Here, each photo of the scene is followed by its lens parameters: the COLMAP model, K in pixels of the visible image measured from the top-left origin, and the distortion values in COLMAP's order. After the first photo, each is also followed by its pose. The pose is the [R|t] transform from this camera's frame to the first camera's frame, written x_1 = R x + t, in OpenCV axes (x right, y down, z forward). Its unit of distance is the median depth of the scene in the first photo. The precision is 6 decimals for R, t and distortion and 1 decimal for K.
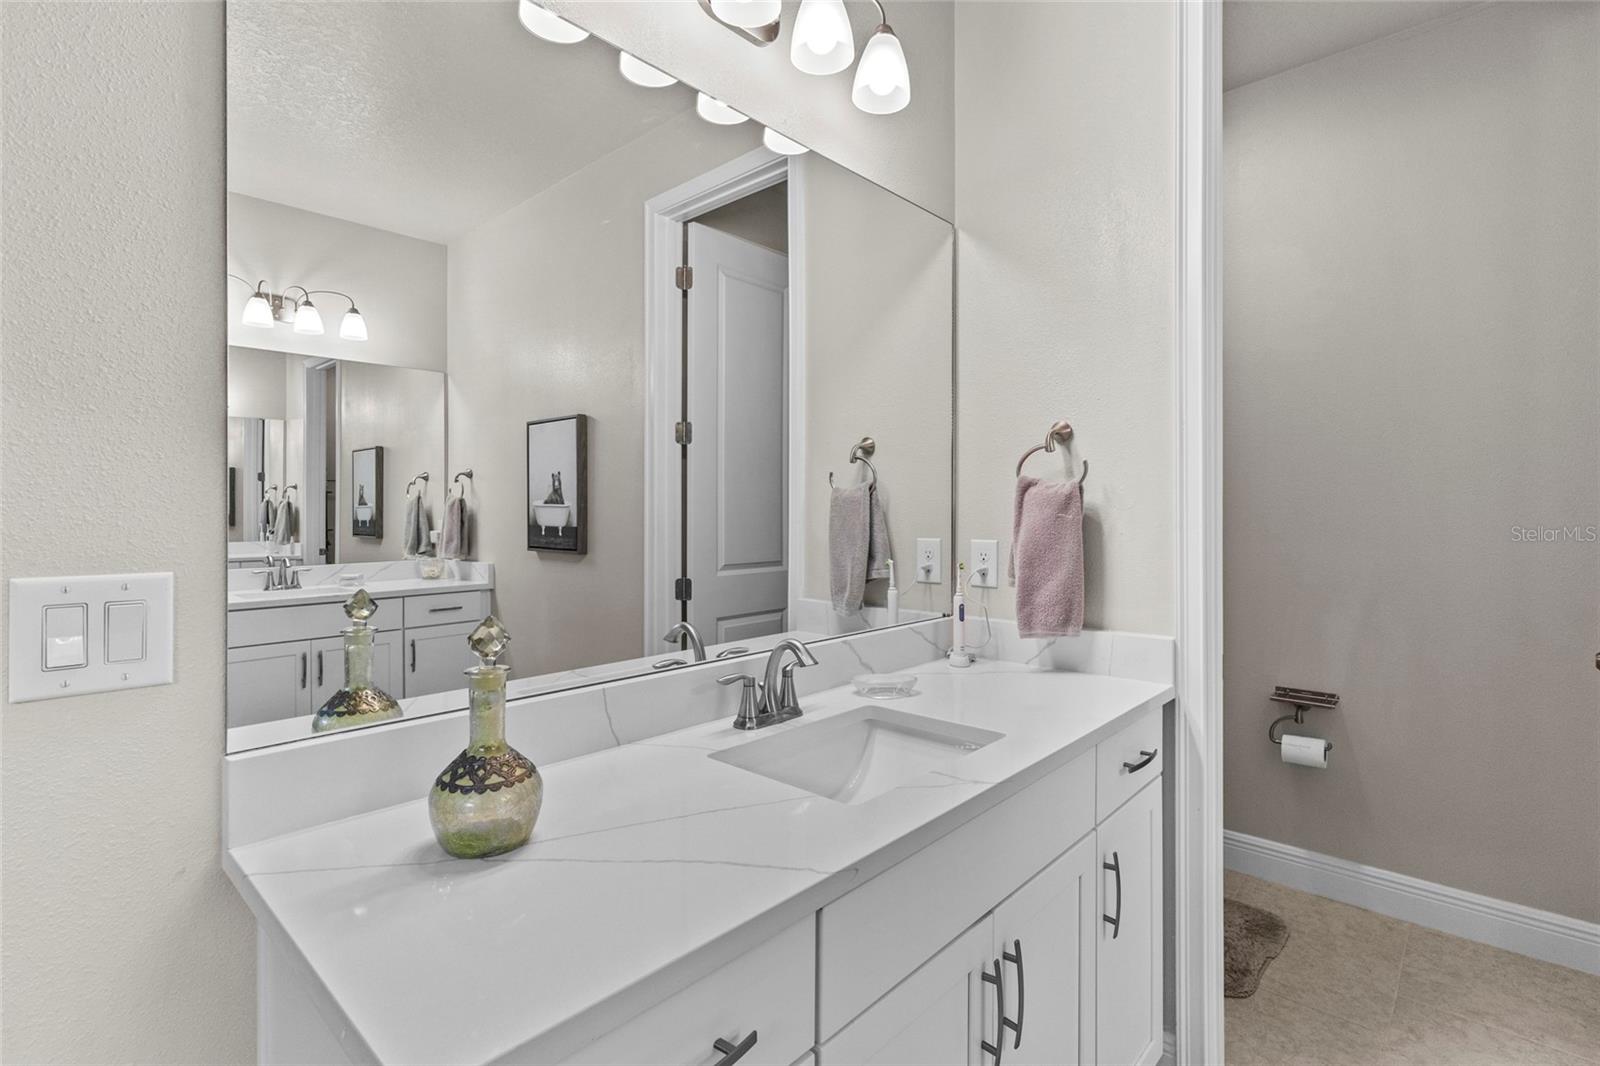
lens RADIAL K [[746.3, 0, 798.5], [0, 746.3, 522.2], [0, 0, 1]] dist [0.001543, 0.000958]
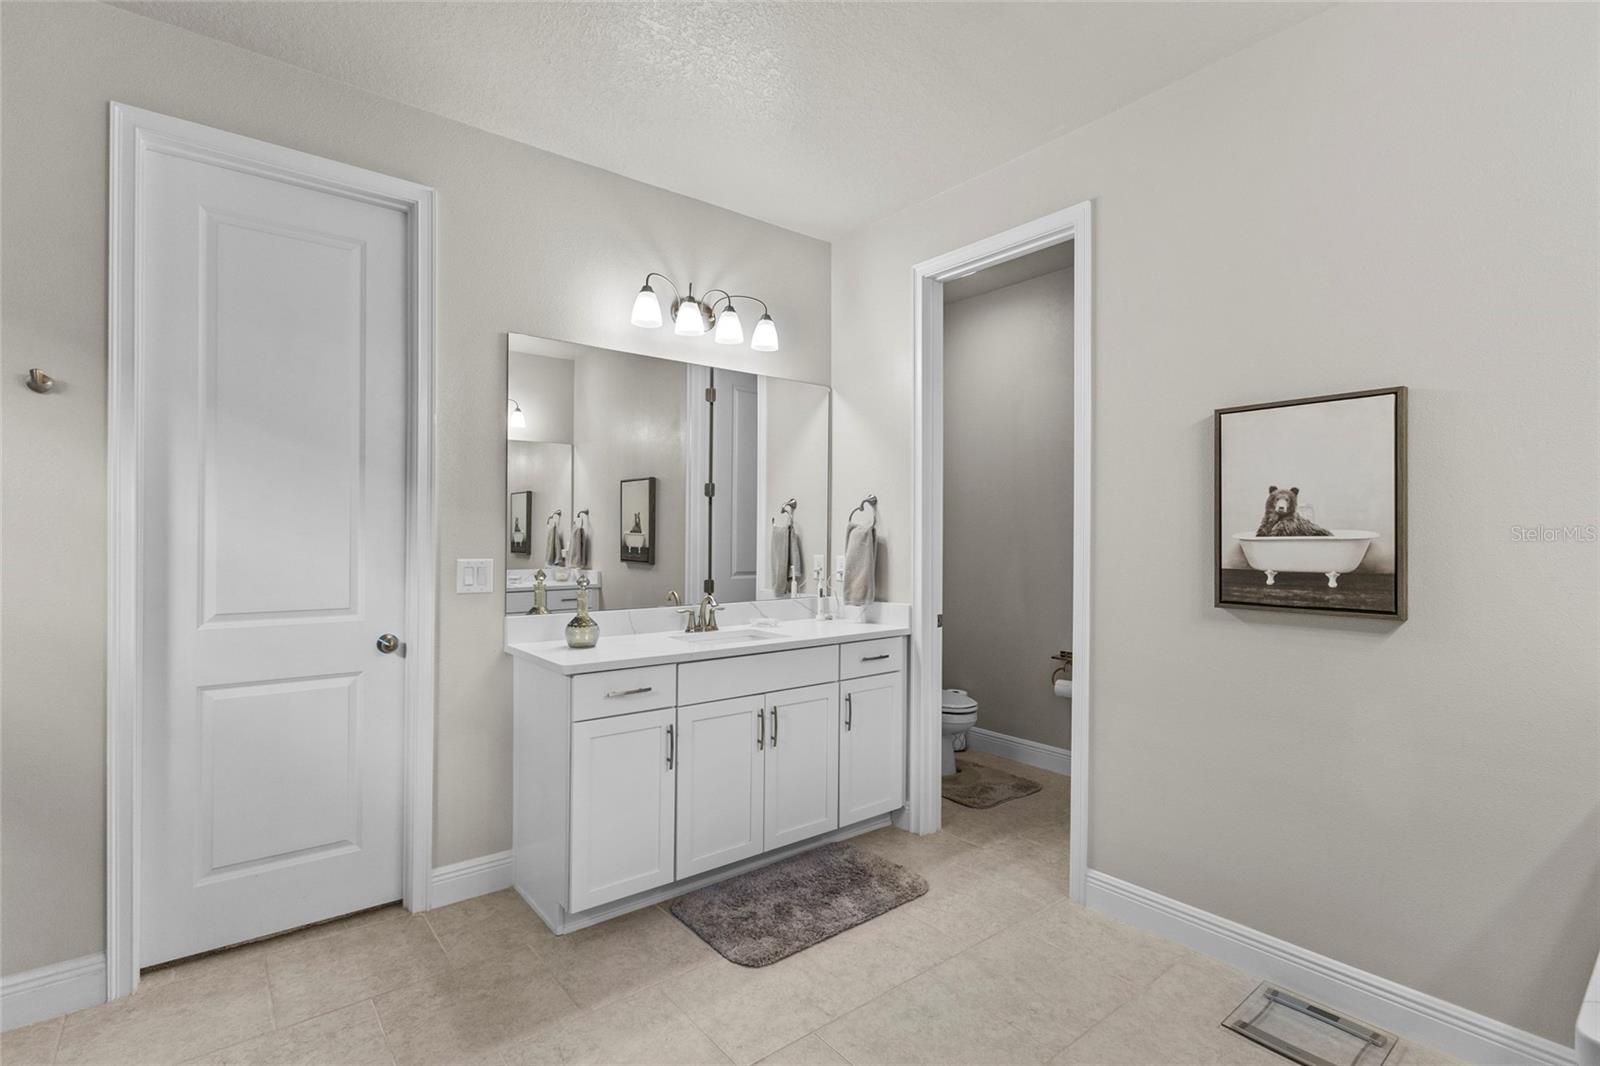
lens RADIAL K [[715.6, 0, 791.3], [0, 715.6, 544.2], [0, 0, 1]] dist [-0.045622, -0.000037]
pose [[0.989750, 0.008555, -0.142557, 0.222239], [-0.008830, 0.999960, -0.001292, -0.001352], [0.142540, 0.002537, 0.989786, -0.466999]]
